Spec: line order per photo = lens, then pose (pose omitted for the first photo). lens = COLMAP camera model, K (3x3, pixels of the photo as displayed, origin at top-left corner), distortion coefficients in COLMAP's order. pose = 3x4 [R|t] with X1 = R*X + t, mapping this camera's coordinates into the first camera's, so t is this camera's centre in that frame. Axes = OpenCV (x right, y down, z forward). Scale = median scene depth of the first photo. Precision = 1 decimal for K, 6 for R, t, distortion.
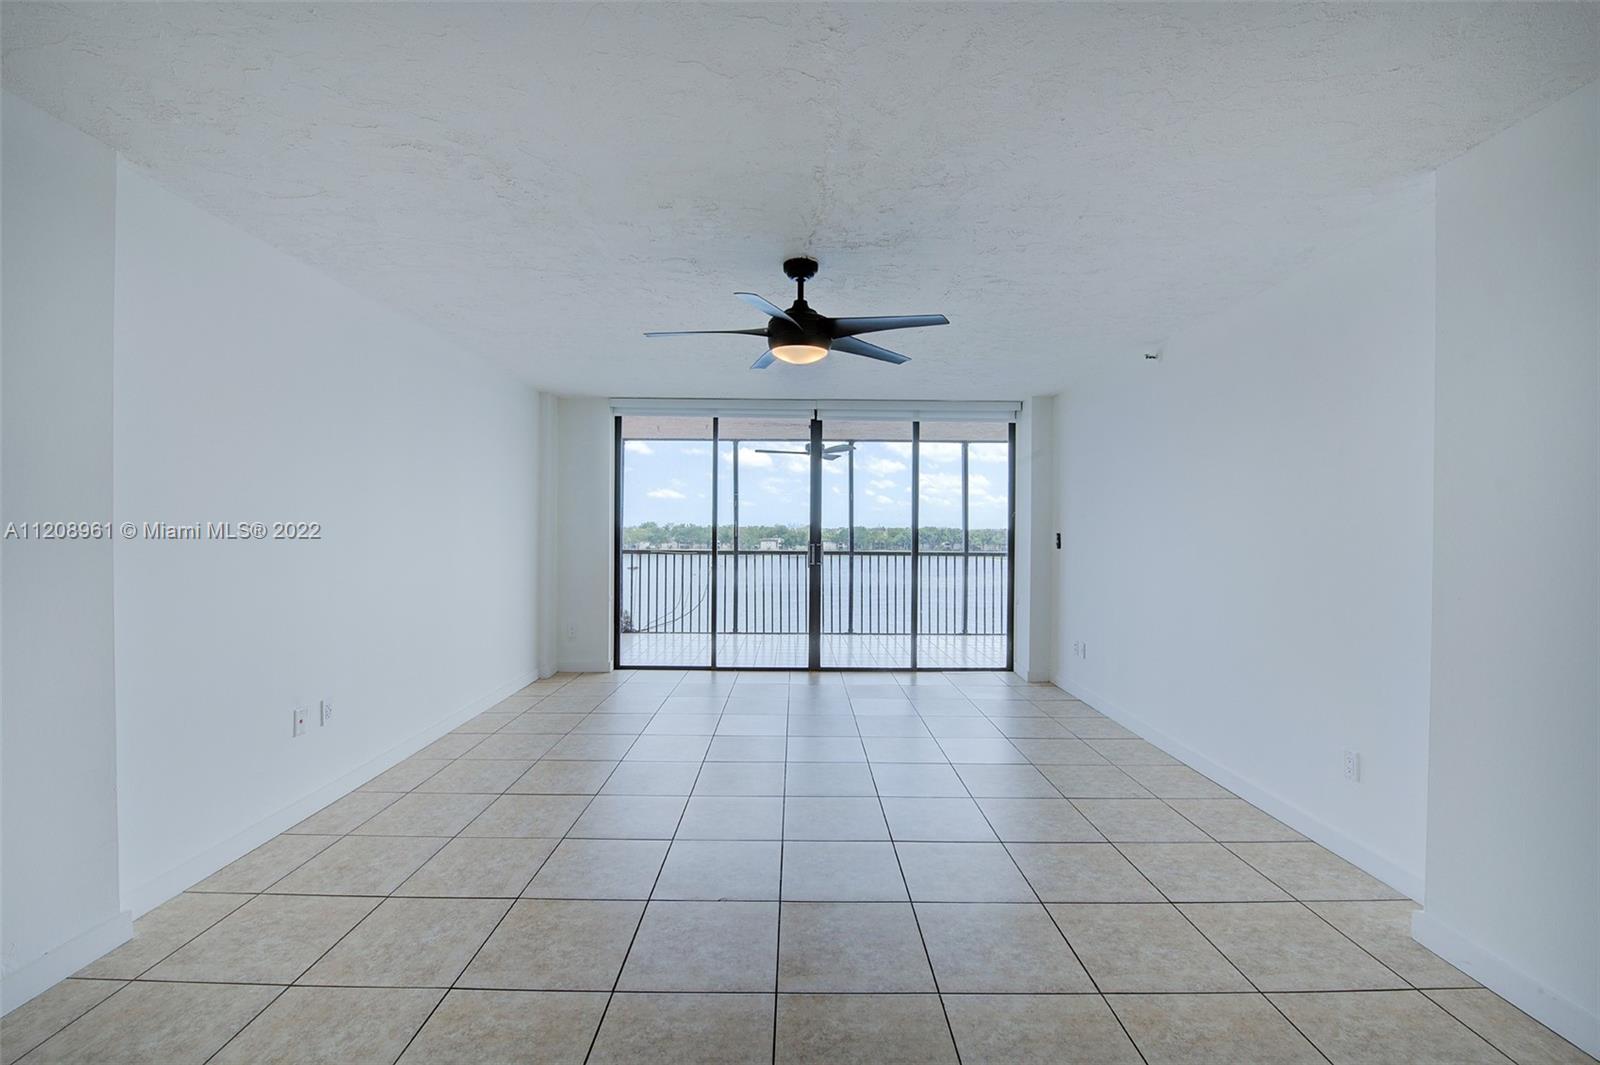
lens RADIAL K [[669.6, 0, 804.5], [0, 669.6, 529.5], [0, 0, 1]] dist [-0.006227, -0.003020]
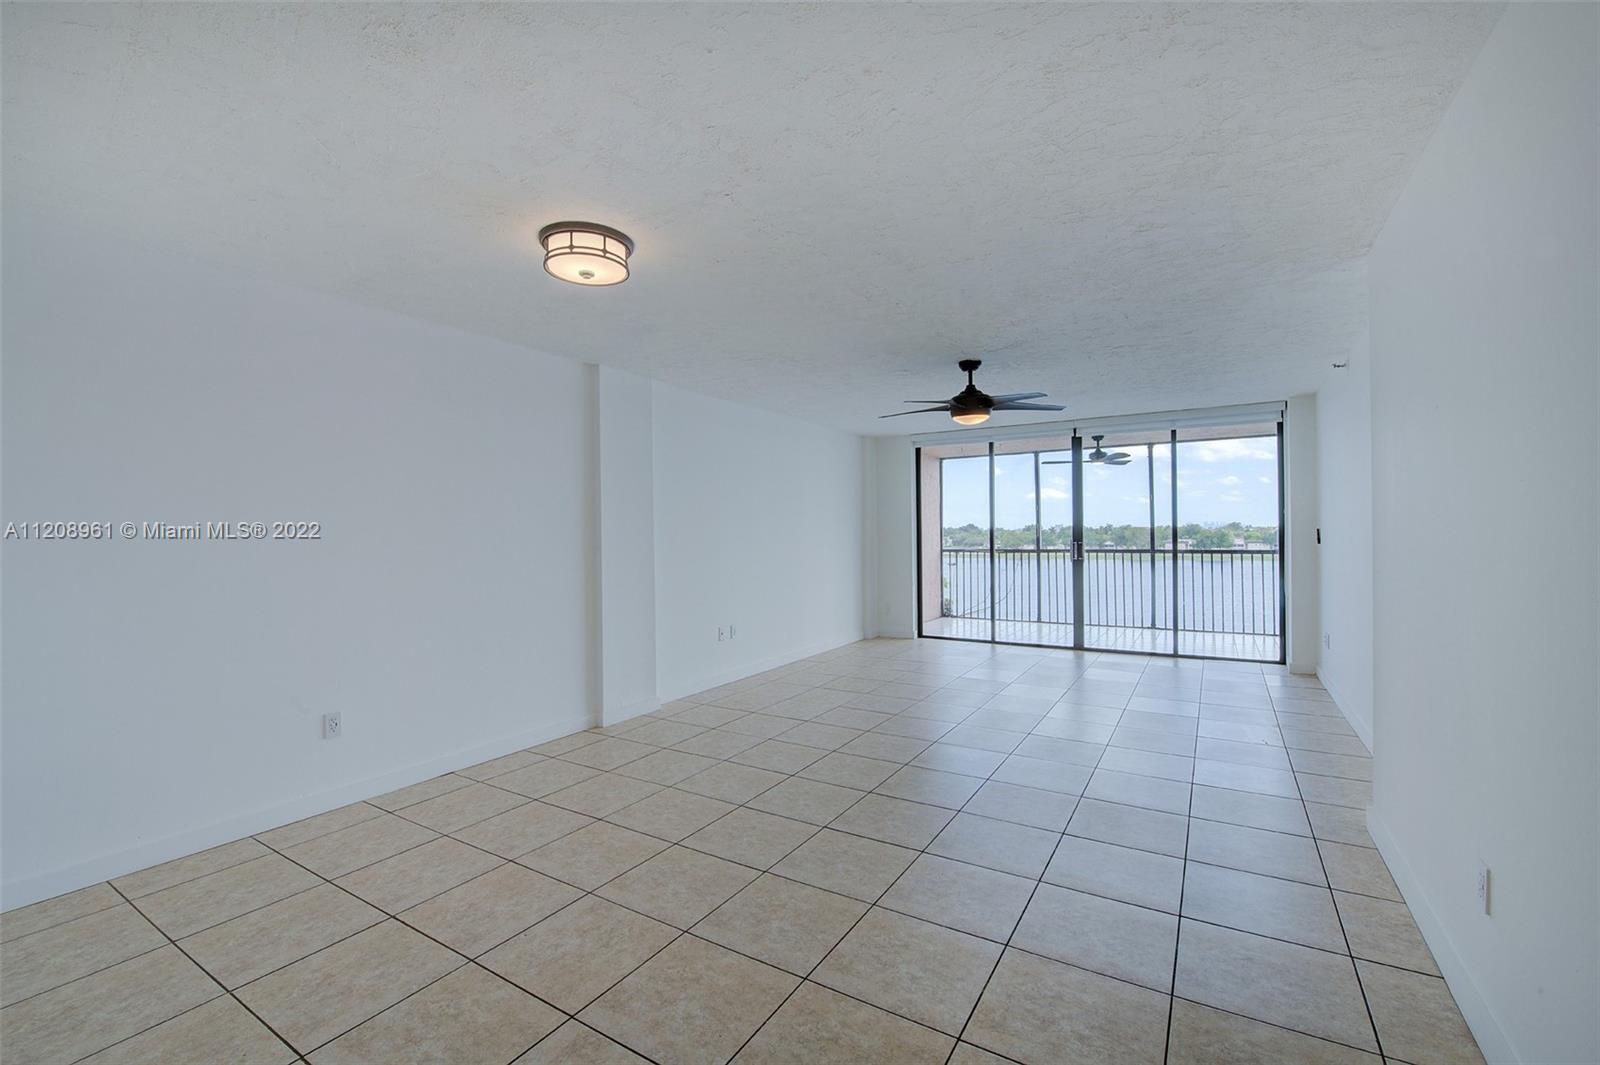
lens RADIAL K [[669.6, 0, 802.2], [0, 669.6, 518.5], [0, 0, 1]] dist [-0.006227, -0.003020]
pose [[0.835261, -0.035250, -0.548722, 0.262359], [0.023785, 0.999325, -0.027991, 0.000151], [0.549339, 0.010328, 0.835536, -0.258707]]
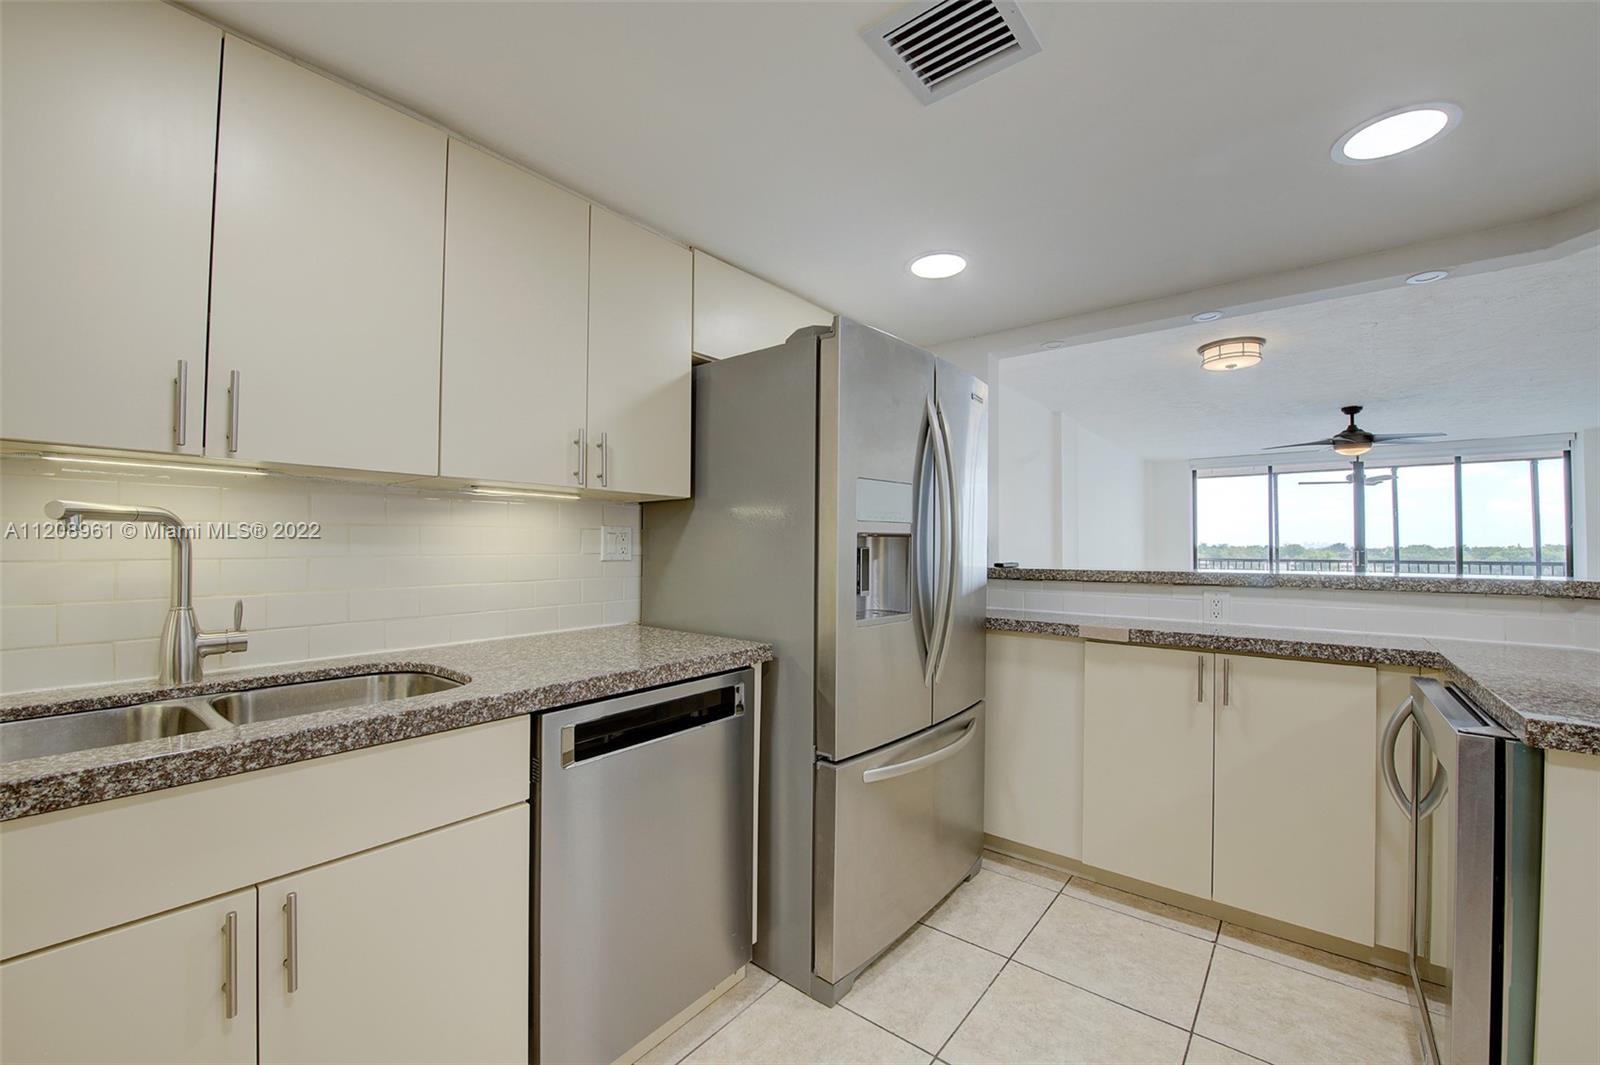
lens RADIAL K [[647.7, 0, 786.3], [0, 647.7, 538.4], [0, 0, 1]] dist [-0.004628, -0.001145]
pose [[0.765909, -0.018836, -0.642673, -0.036750], [0.007788, 0.999769, -0.020021, 0.012303], [0.642901, 0.010330, 0.765879, -0.808245]]
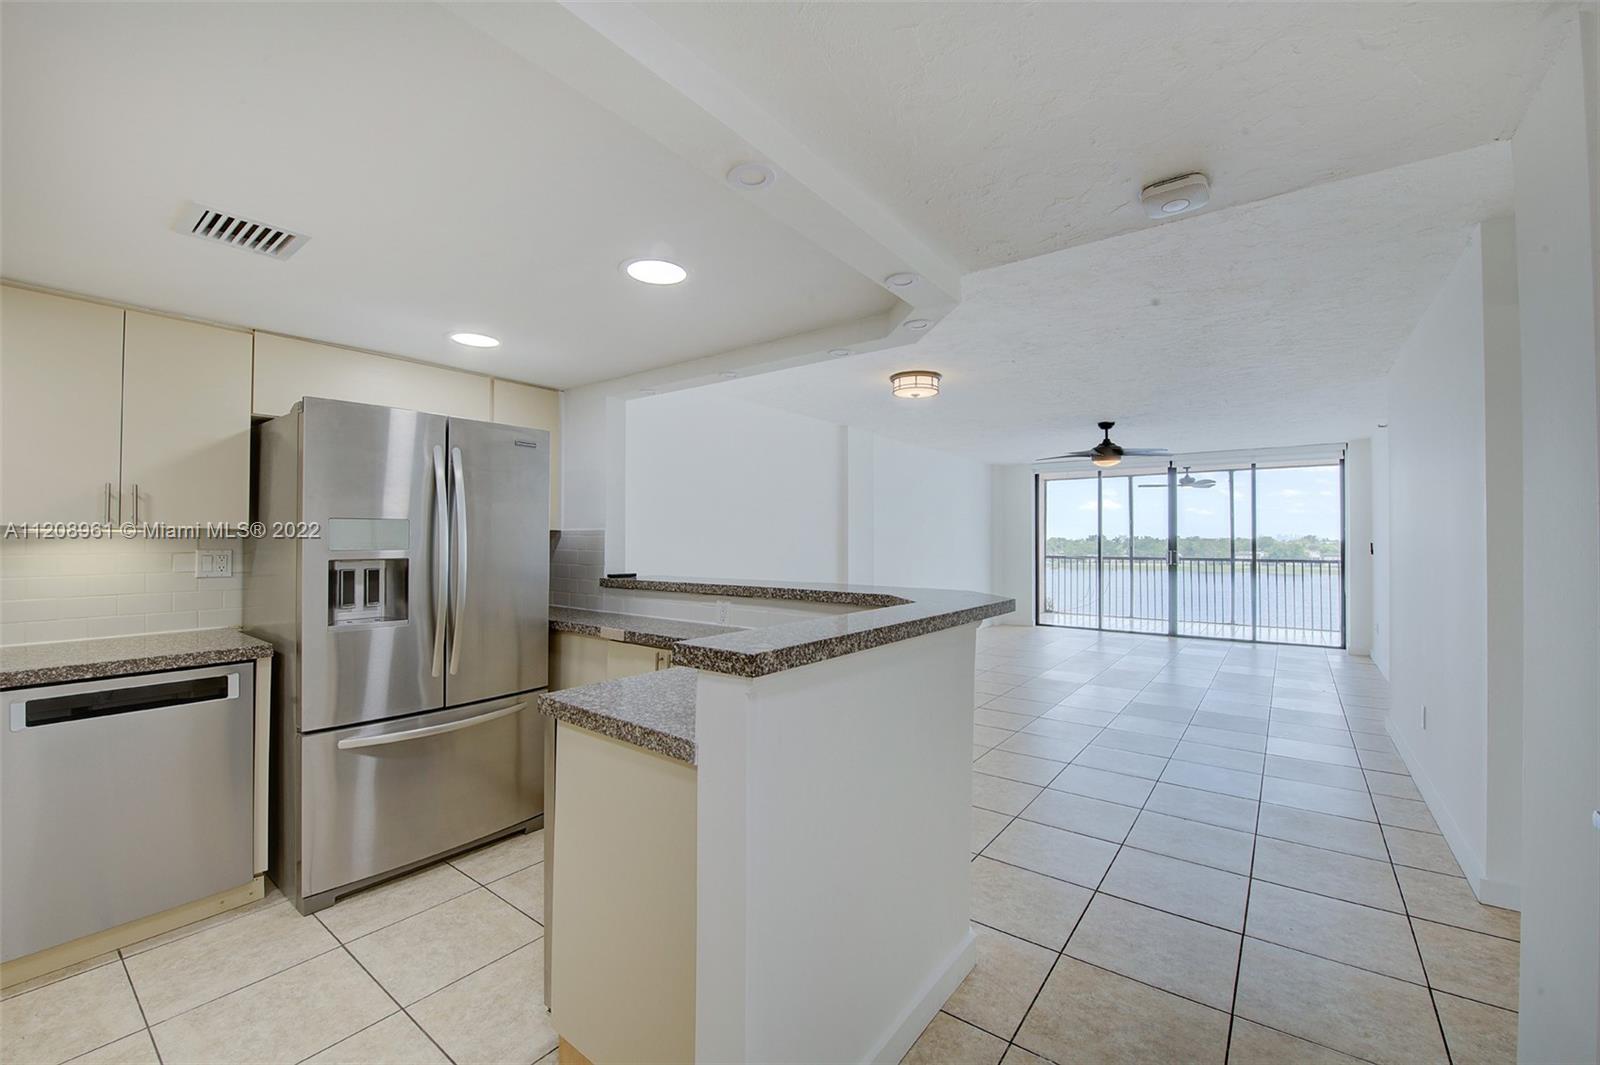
lens RADIAL K [[669.6, 0, 789.4], [0, 669.6, 529.6], [0, 0, 1]] dist [-0.006227, -0.003020]
pose [[0.783910, -0.021739, -0.620493, 0.274295], [0.010108, 0.999701, -0.022254, -0.002731], [0.620792, 0.011173, 0.783896, -0.701864]]
